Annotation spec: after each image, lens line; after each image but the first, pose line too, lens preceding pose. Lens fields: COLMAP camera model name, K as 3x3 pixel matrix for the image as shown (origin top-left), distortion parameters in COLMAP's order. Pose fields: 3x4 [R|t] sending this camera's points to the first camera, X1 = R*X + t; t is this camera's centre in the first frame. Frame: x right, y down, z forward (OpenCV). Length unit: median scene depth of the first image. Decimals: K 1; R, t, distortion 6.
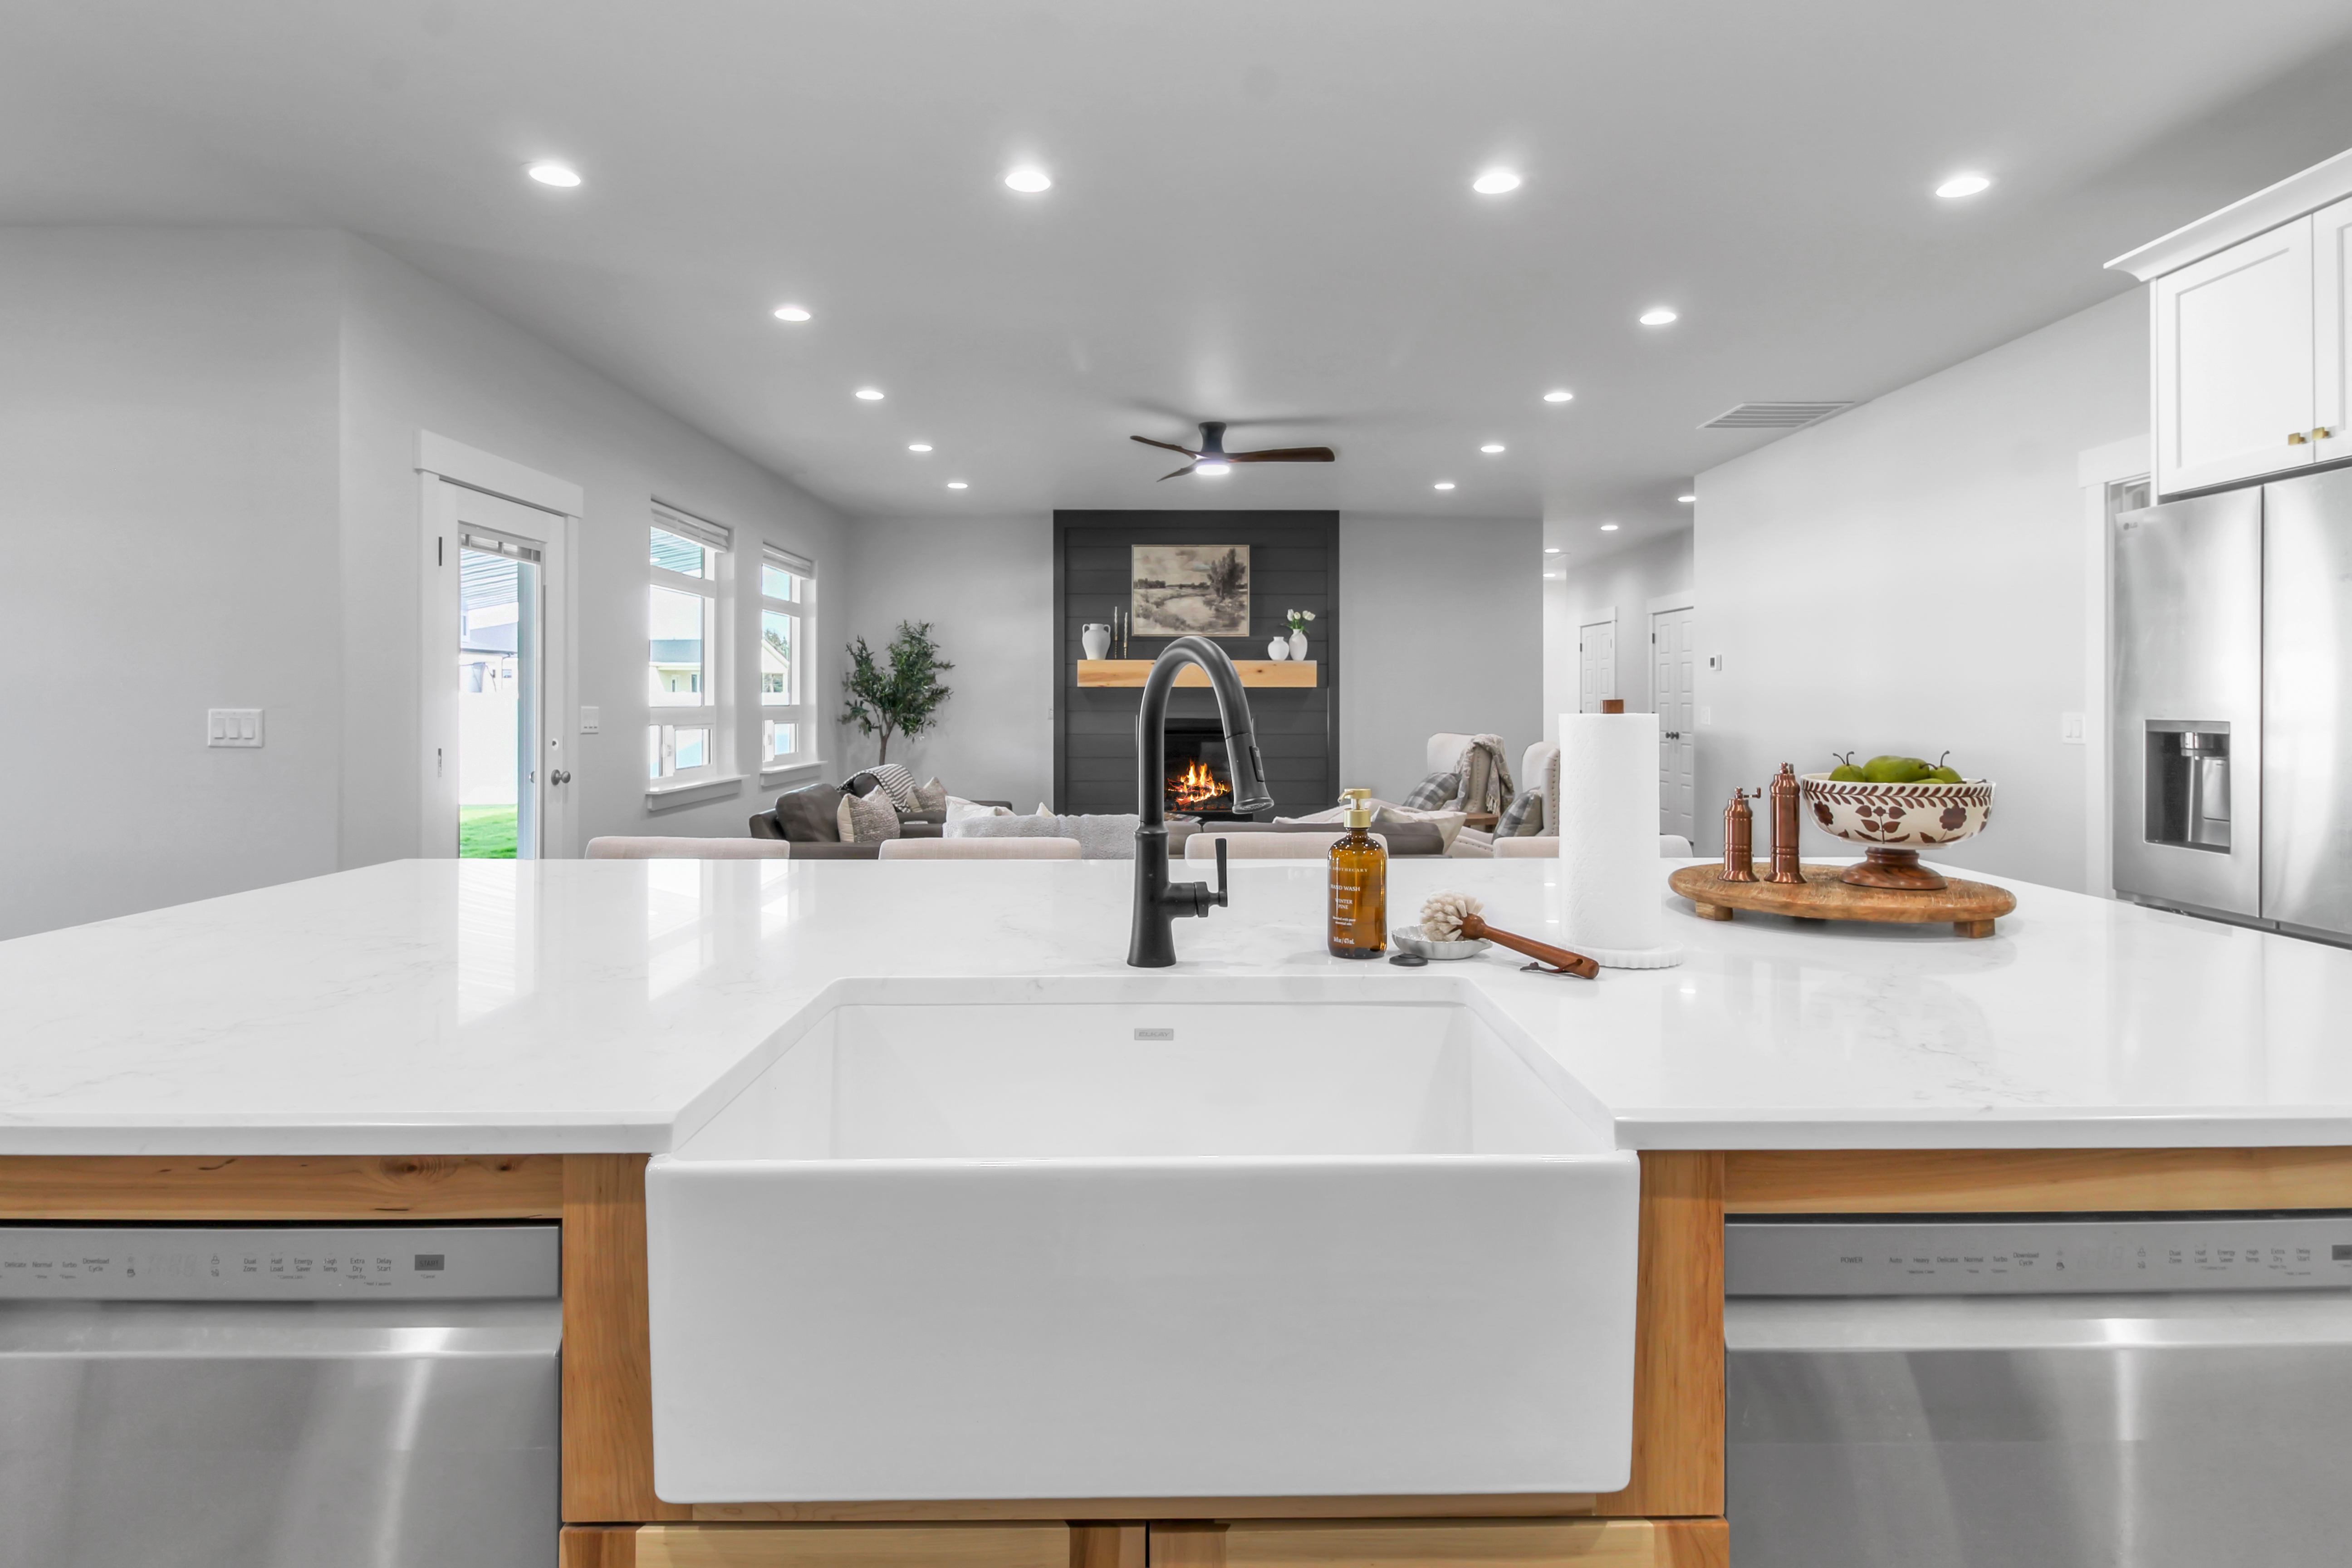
lens RADIAL K [[1198.3, 0, 1186.2], [0, 1198.3, 705.5], [0, 0, 1]] dist [0.016865, -0.008582]
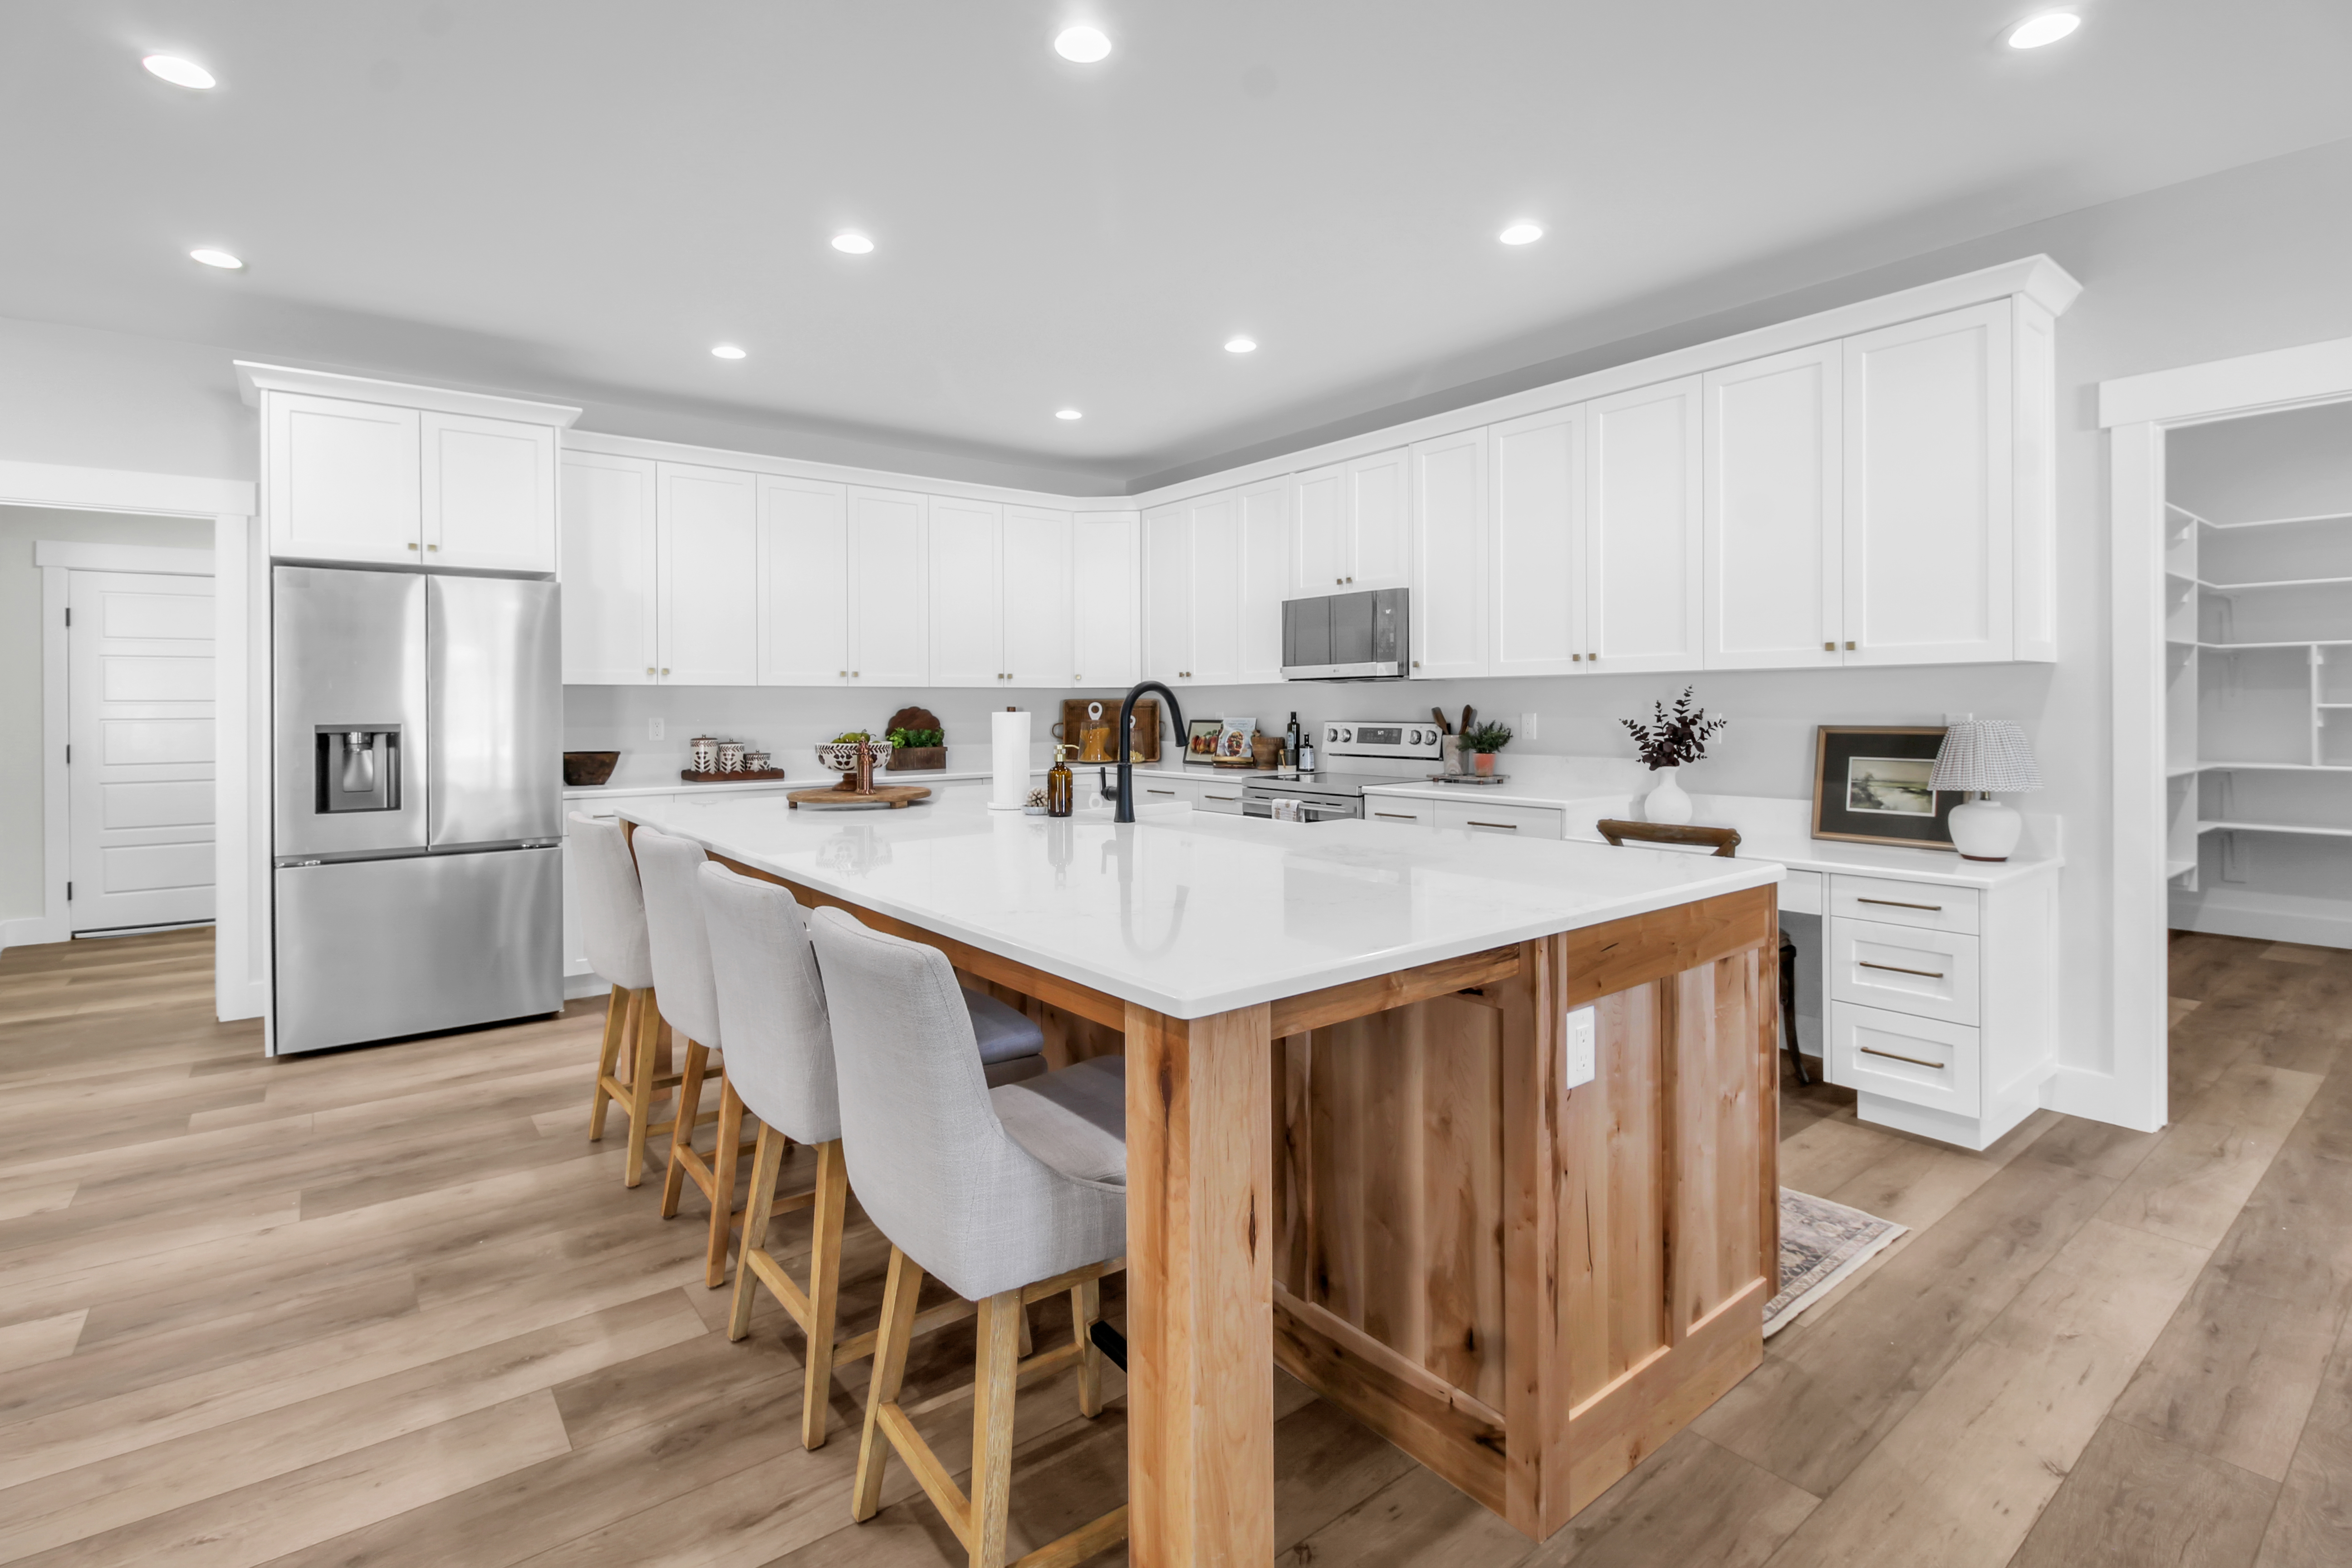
lens RADIAL K [[1096.3, 0, 1186.0], [0, 1096.3, 713.6], [0, 0, 1]] dist [0.009180, -0.010846]
pose [[-0.608171, -0.002512, 0.793802, -0.270115], [0.009320, 0.999903, 0.010305, -0.001643], [-0.793752, 0.013666, -0.608089, 0.336566]]
